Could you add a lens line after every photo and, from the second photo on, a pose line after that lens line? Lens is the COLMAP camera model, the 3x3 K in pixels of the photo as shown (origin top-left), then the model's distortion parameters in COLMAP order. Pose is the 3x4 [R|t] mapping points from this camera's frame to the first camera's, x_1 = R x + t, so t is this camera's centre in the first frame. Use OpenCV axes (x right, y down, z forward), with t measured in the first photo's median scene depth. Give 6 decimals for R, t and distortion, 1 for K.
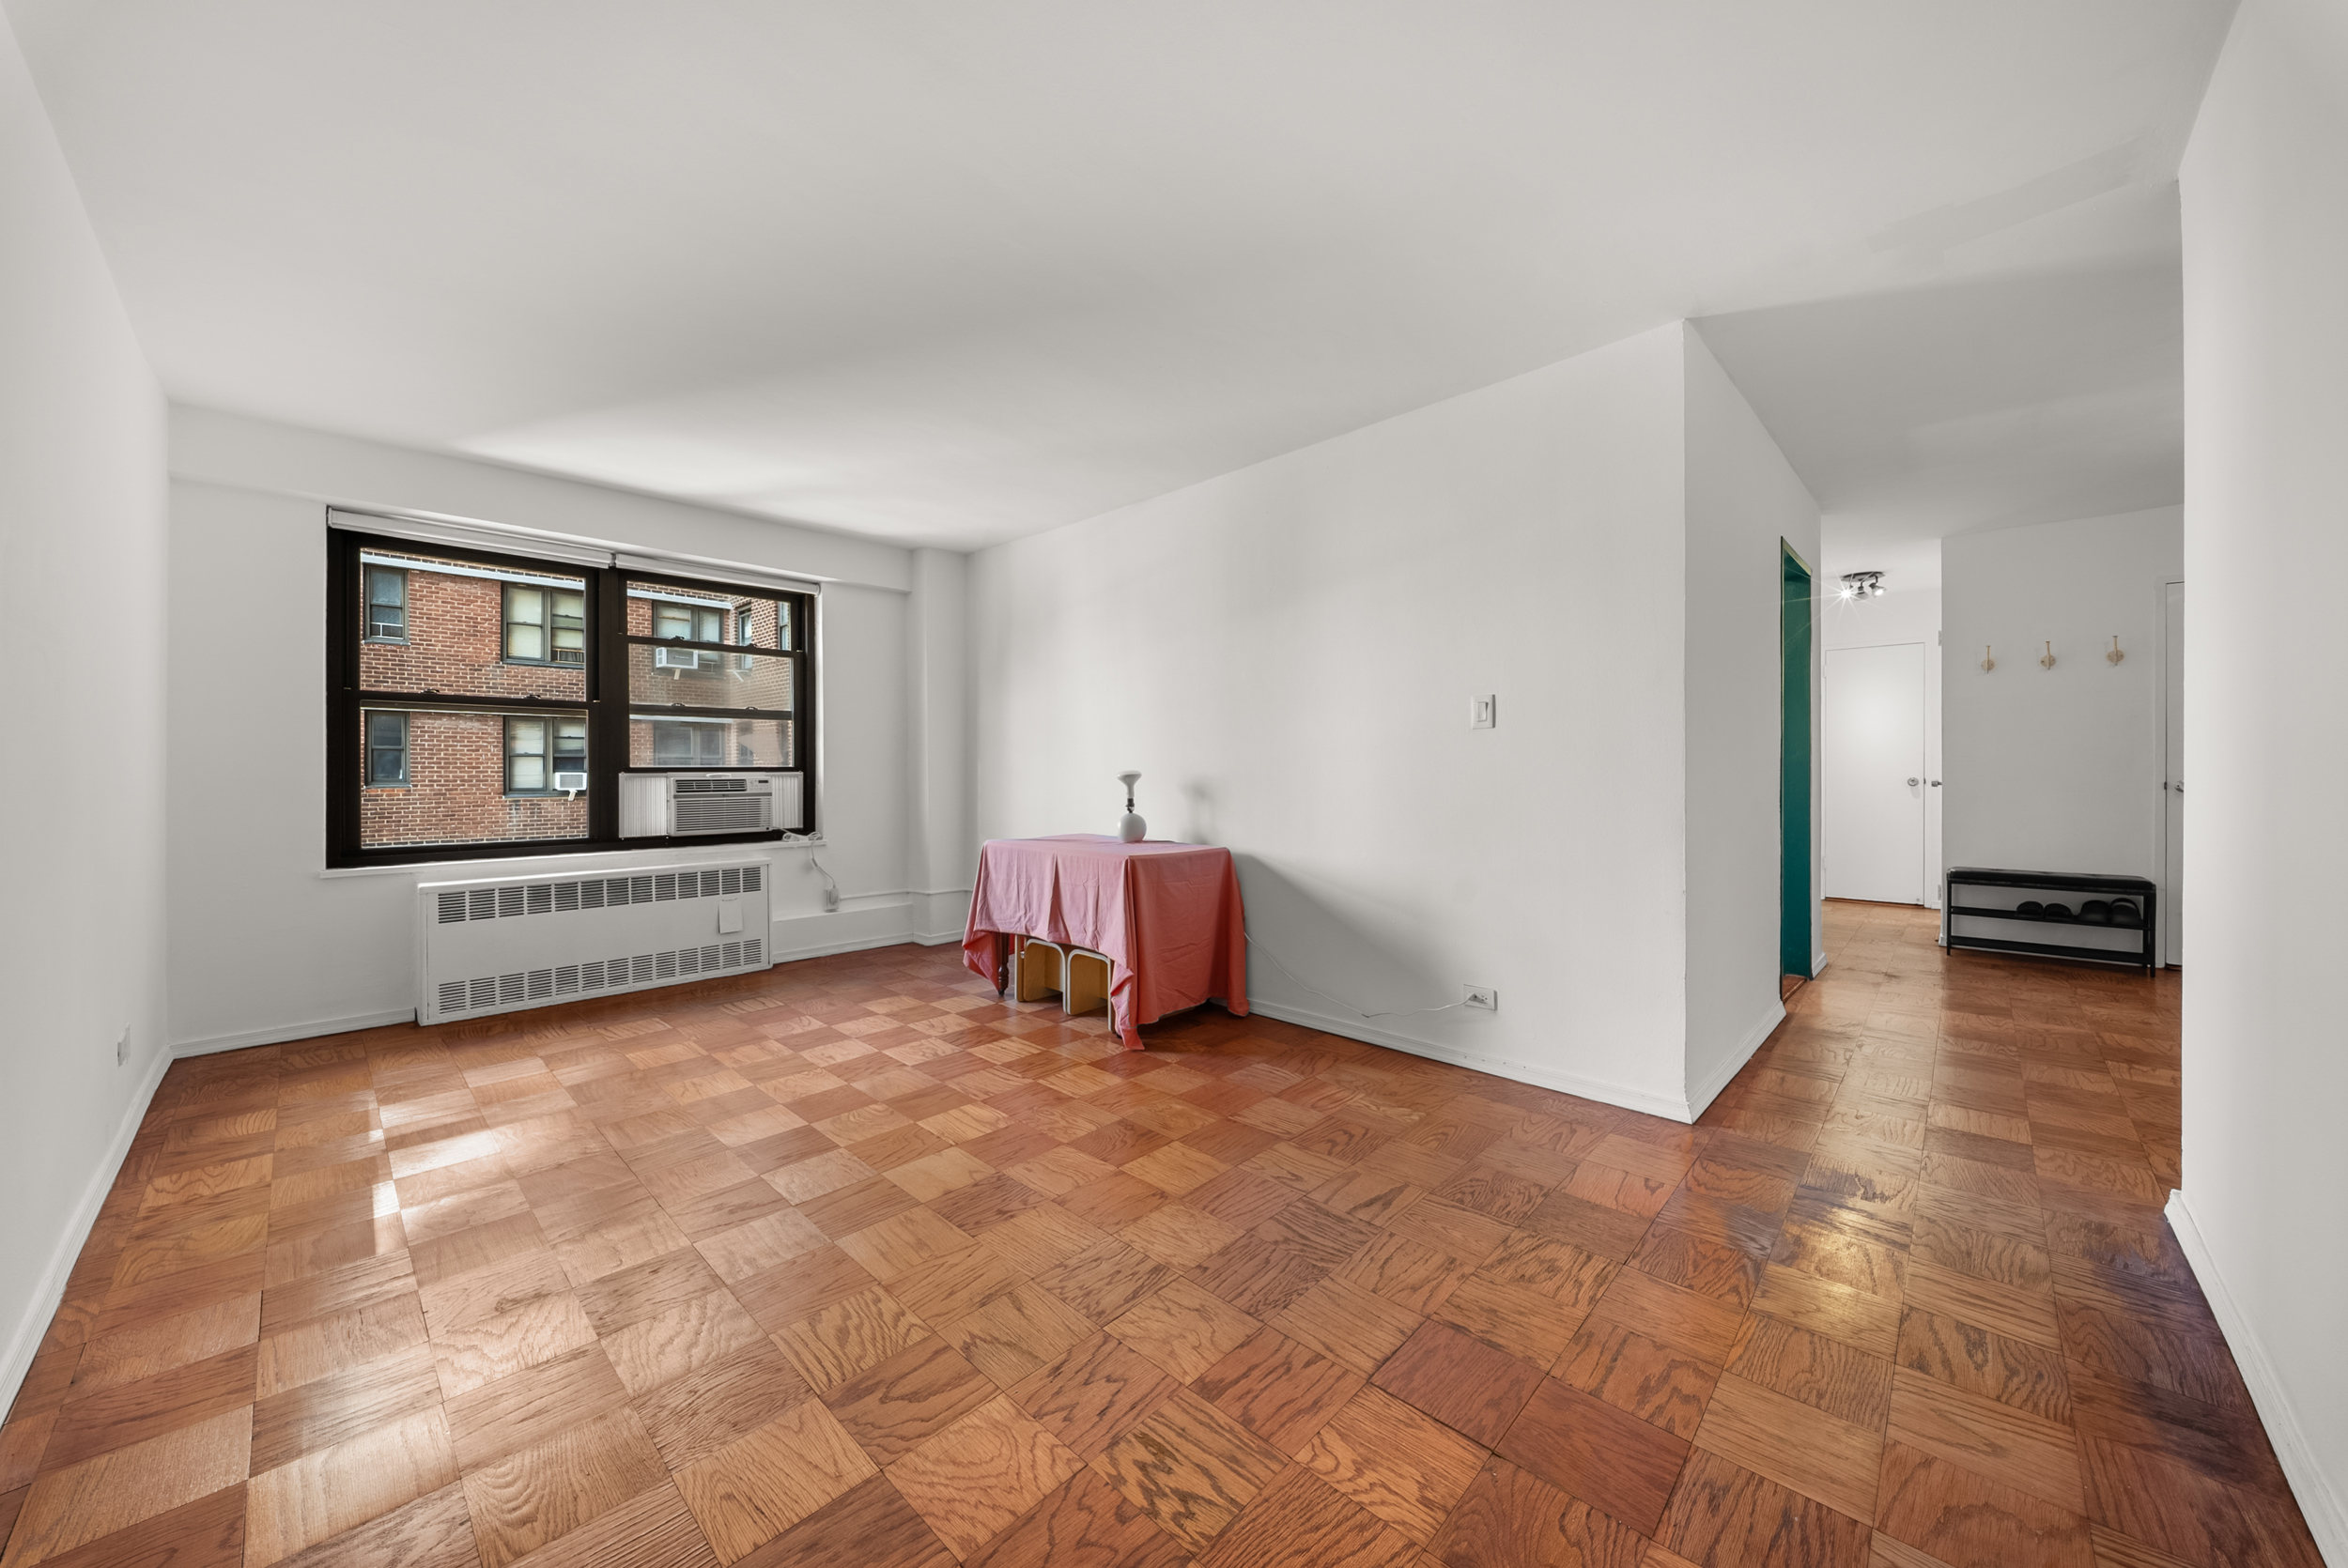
lens RADIAL K [[823.8, 0, 1167.4], [0, 823.8, 773.2], [0, 0, 1]] dist [0.001112, 0.000015]
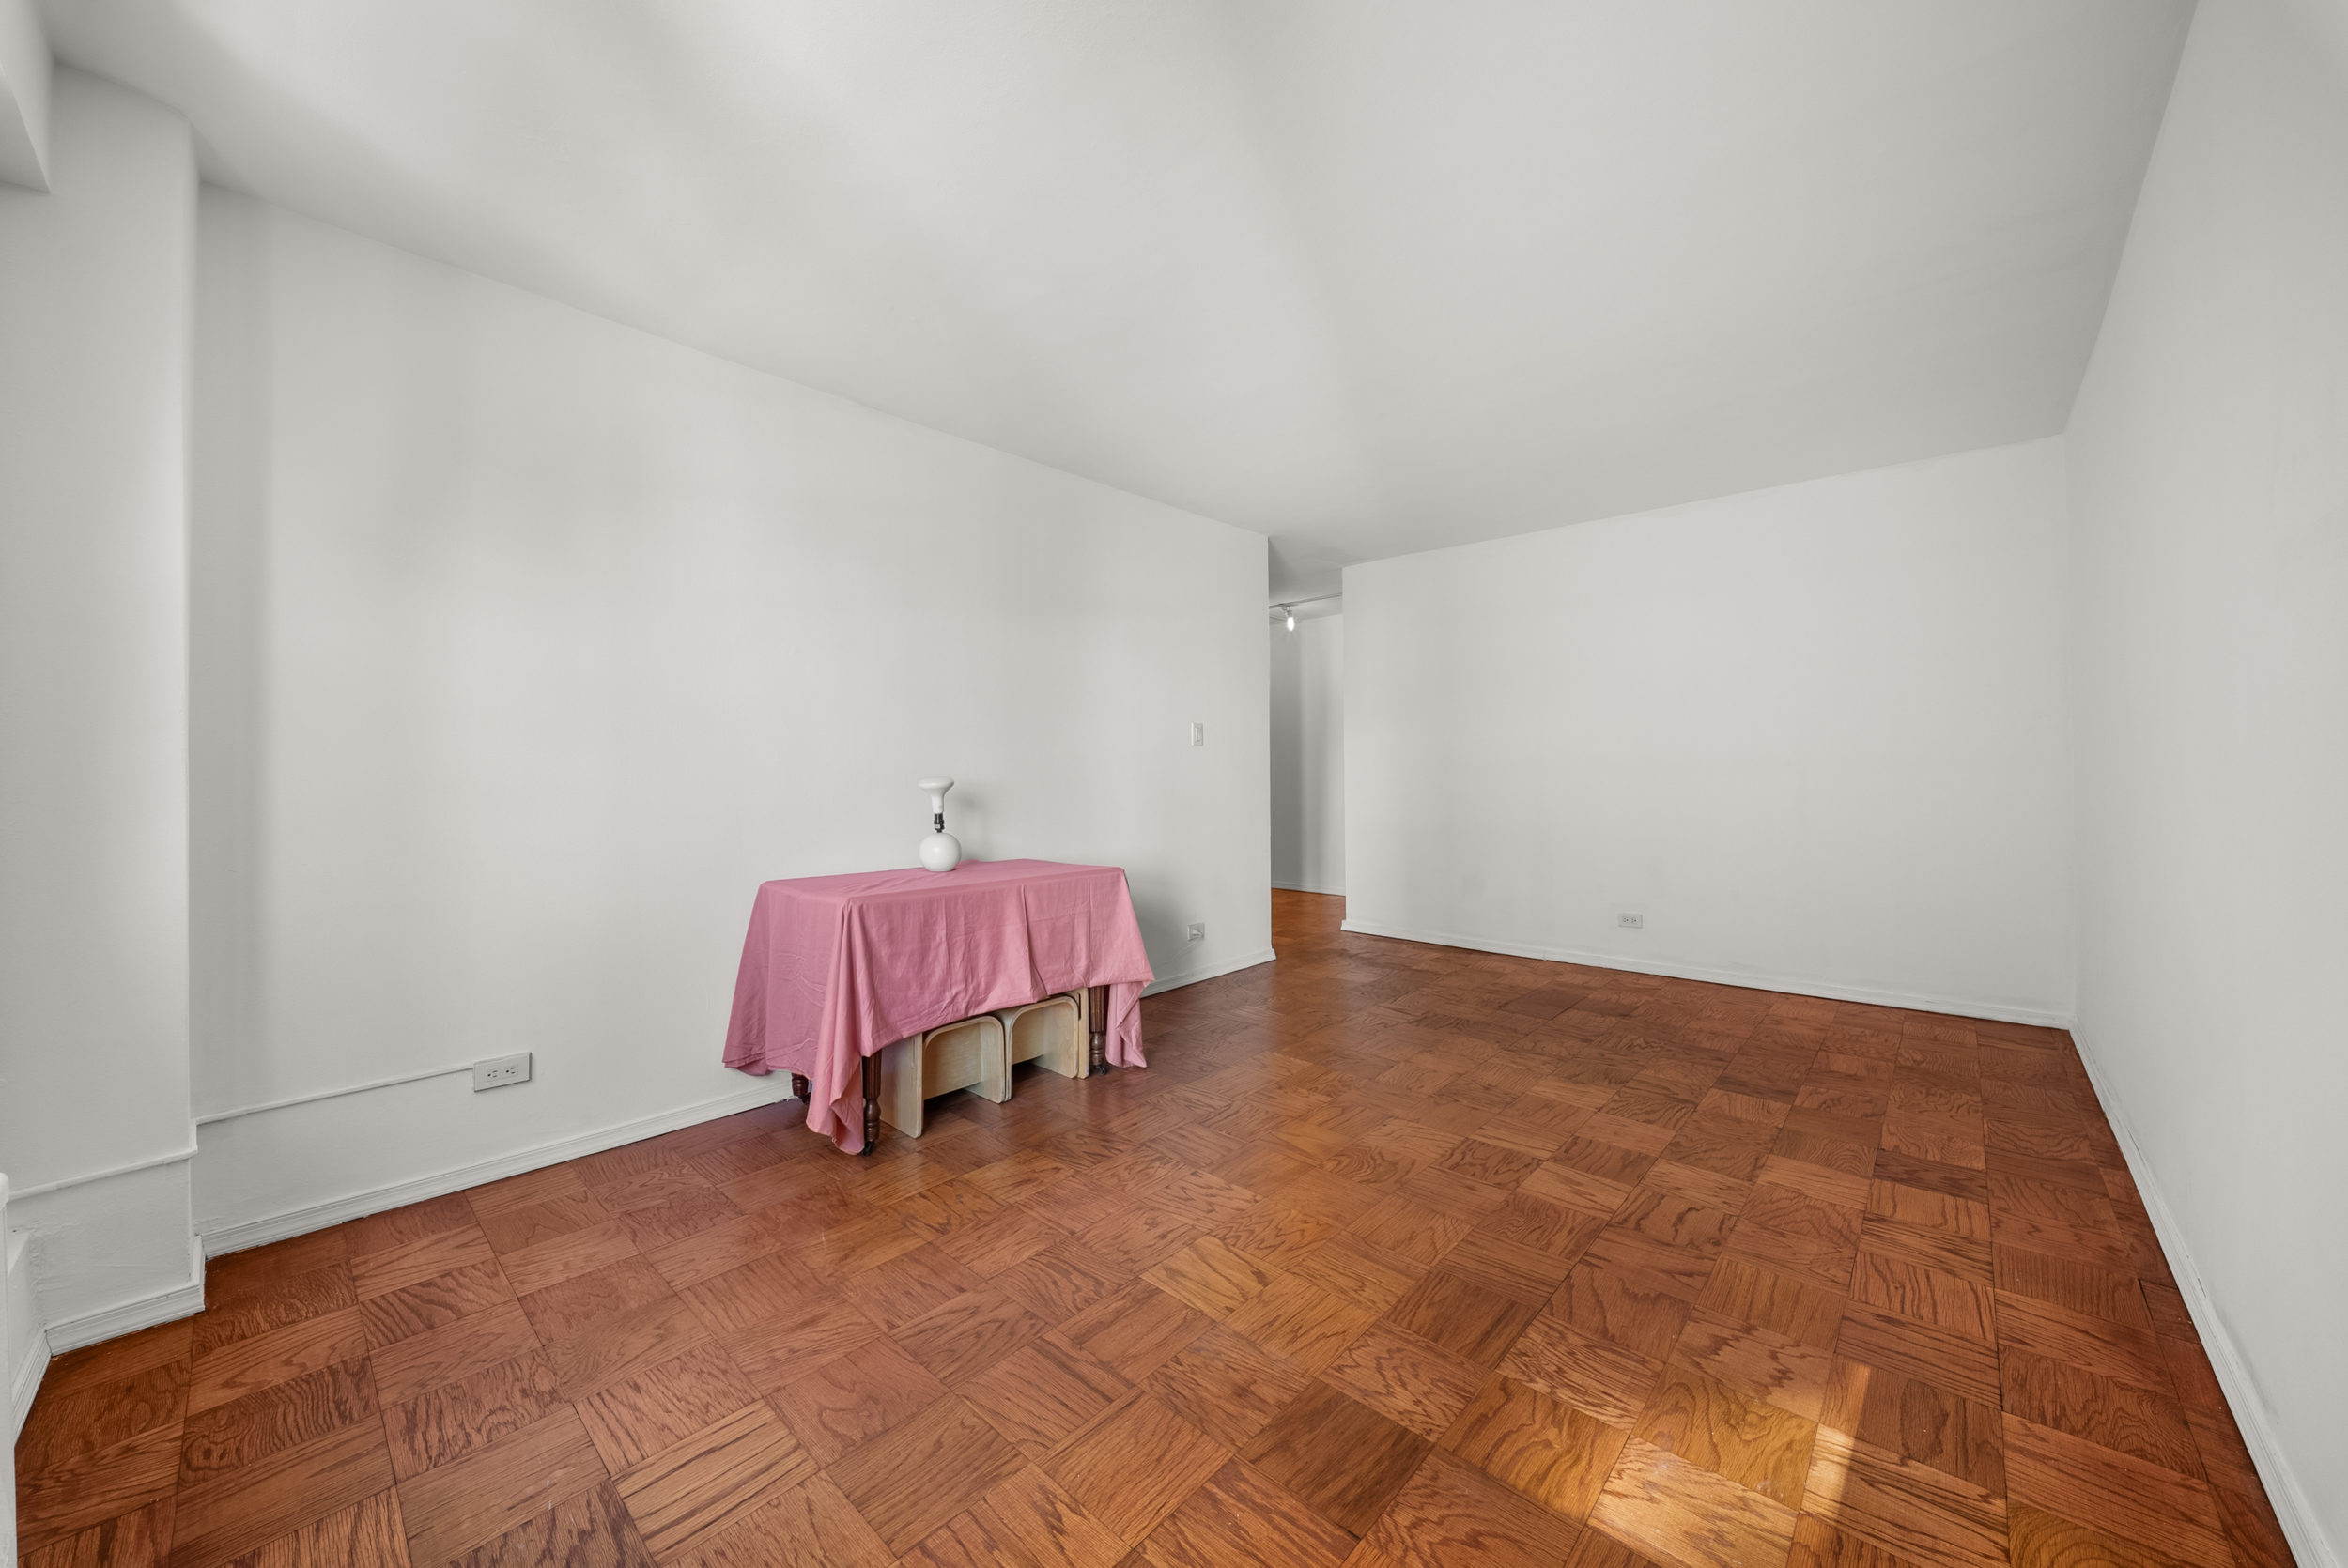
lens RADIAL K [[823.8, 0, 1169.5], [0, 823.8, 771.6], [0, 0, 1]] dist [0.001112, 0.000015]
pose [[-0.011381, -0.001441, 0.999934, -0.874257], [0.007452, 0.999971, 0.001526, -0.007932], [-0.999907, 0.007469, -0.011370, 0.849483]]
